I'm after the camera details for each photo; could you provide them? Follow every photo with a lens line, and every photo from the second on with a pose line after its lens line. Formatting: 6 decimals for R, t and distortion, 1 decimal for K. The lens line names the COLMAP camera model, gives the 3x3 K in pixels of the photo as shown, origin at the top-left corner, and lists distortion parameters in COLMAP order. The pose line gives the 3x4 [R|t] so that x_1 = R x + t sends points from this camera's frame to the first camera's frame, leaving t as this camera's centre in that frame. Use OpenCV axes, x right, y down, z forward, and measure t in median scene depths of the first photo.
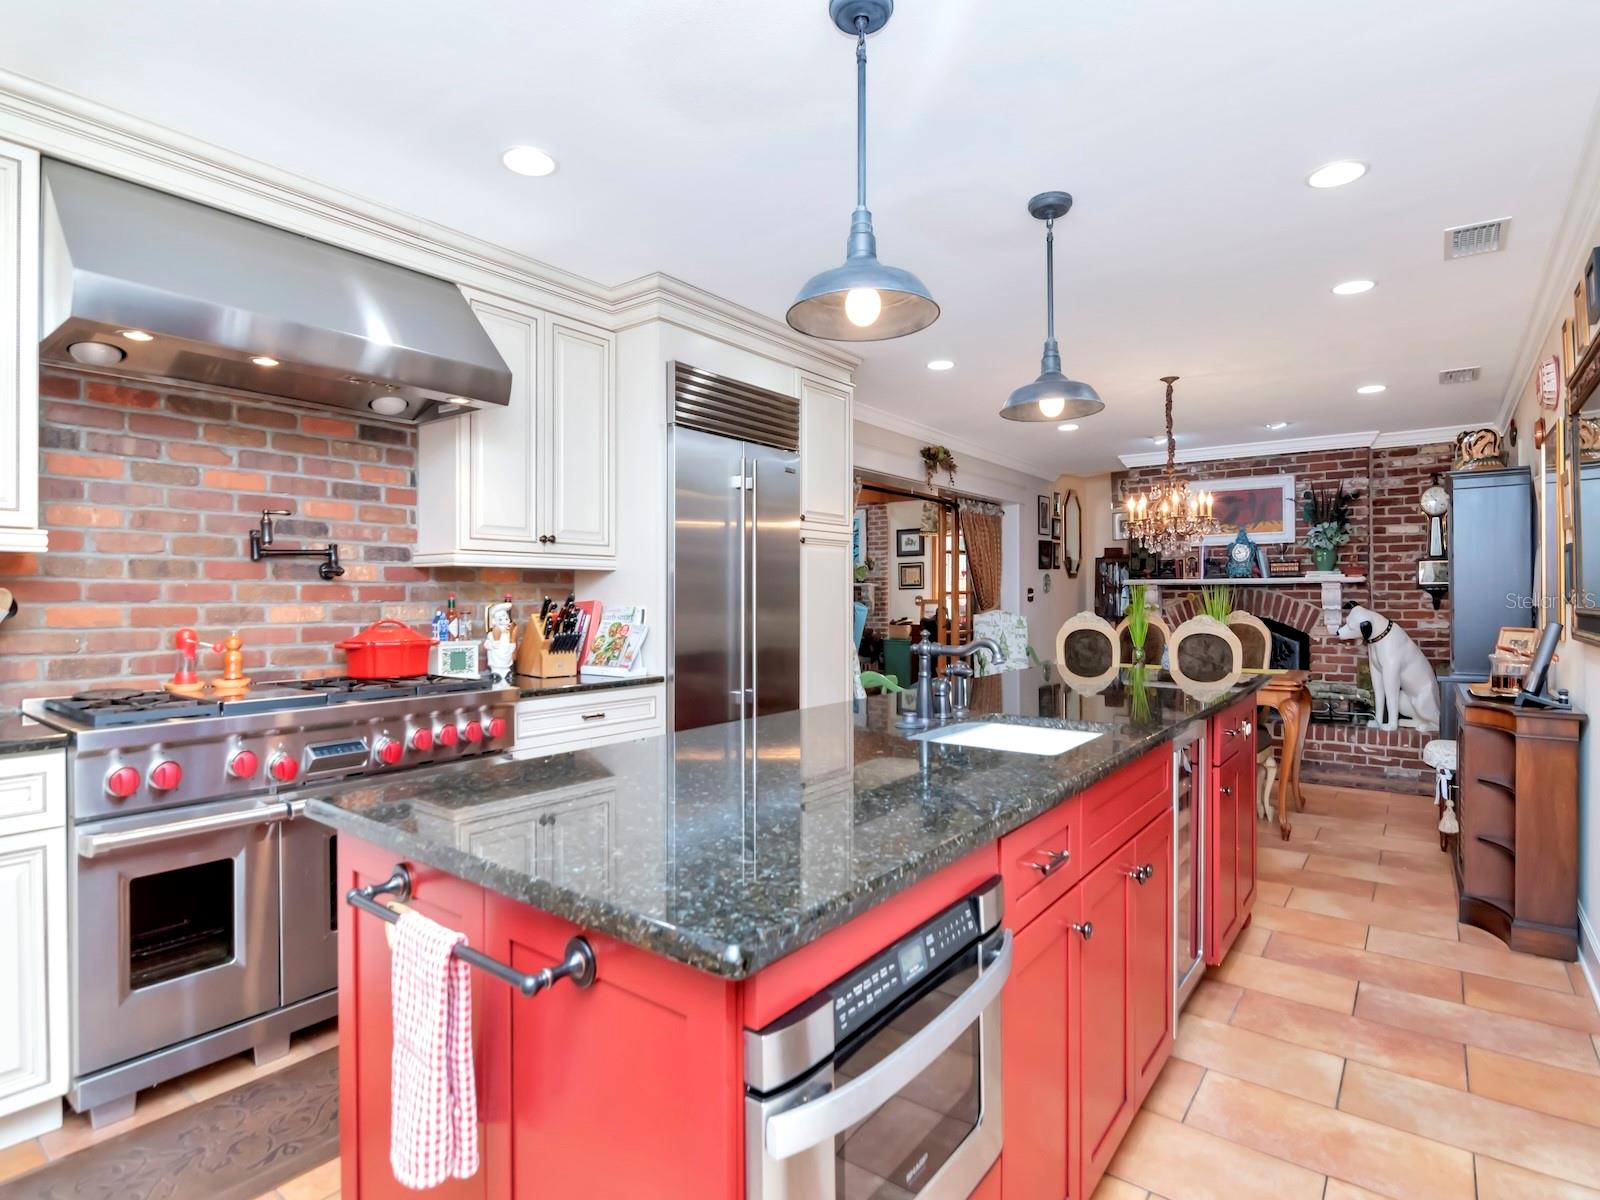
lens RADIAL K [[824.0, 0, 800.0], [0, 824.0, 600.0], [0, 0, 1]] dist [-0.002166, 0.000023]
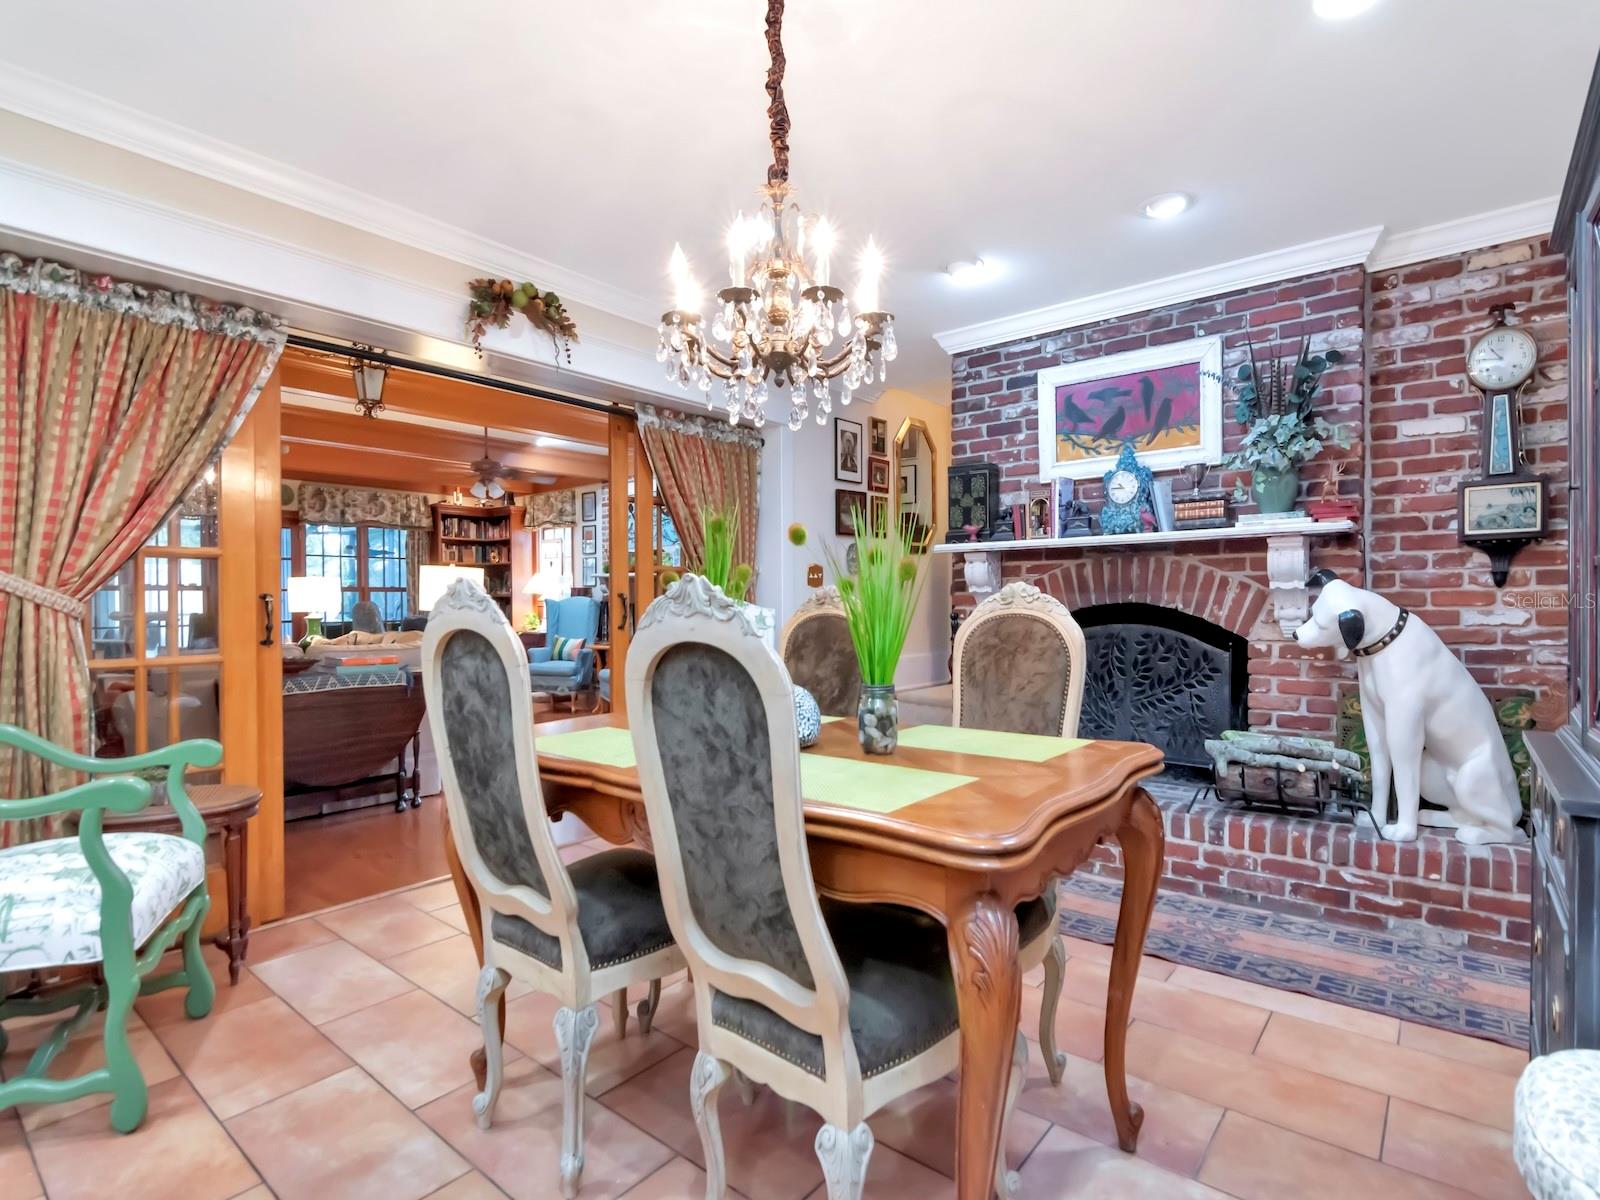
lens RADIAL K [[802.8, 0, 802.2], [0, 802.8, 617.8], [0, 0, 1]] dist [-0.002789, -0.000764]
pose [[0.999543, -0.005731, -0.029679, 0.535475], [0.006224, 0.999844, 0.016526, 0.028018], [0.029580, -0.016703, 0.999423, 0.735487]]
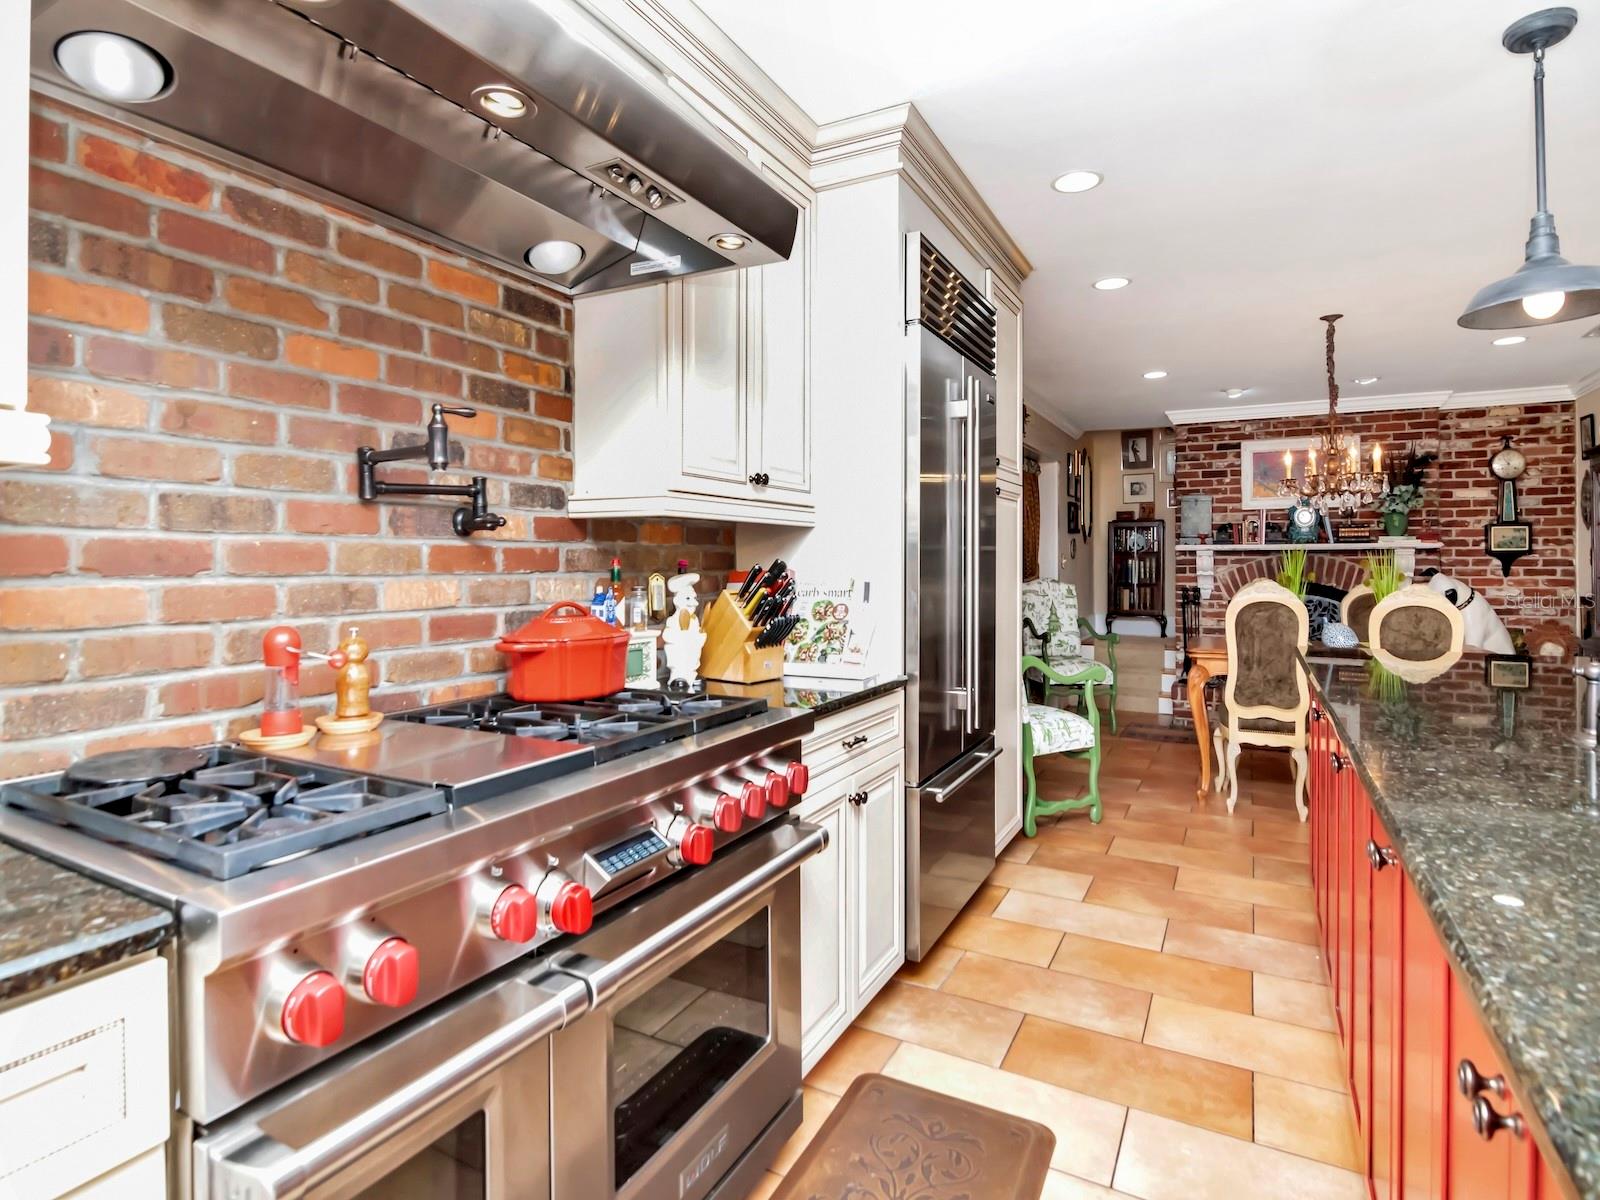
lens RADIAL K [[832.5, 0, 810.2], [0, 832.5, 565.7], [0, 0, 1]] dist [-0.003789, -0.001007]
pose [[0.986509, 0.000241, 0.163706, -0.283874], [-0.000418, 0.999999, 0.001048, -0.002660], [-0.163706, -0.001102, 0.986509, 0.240620]]
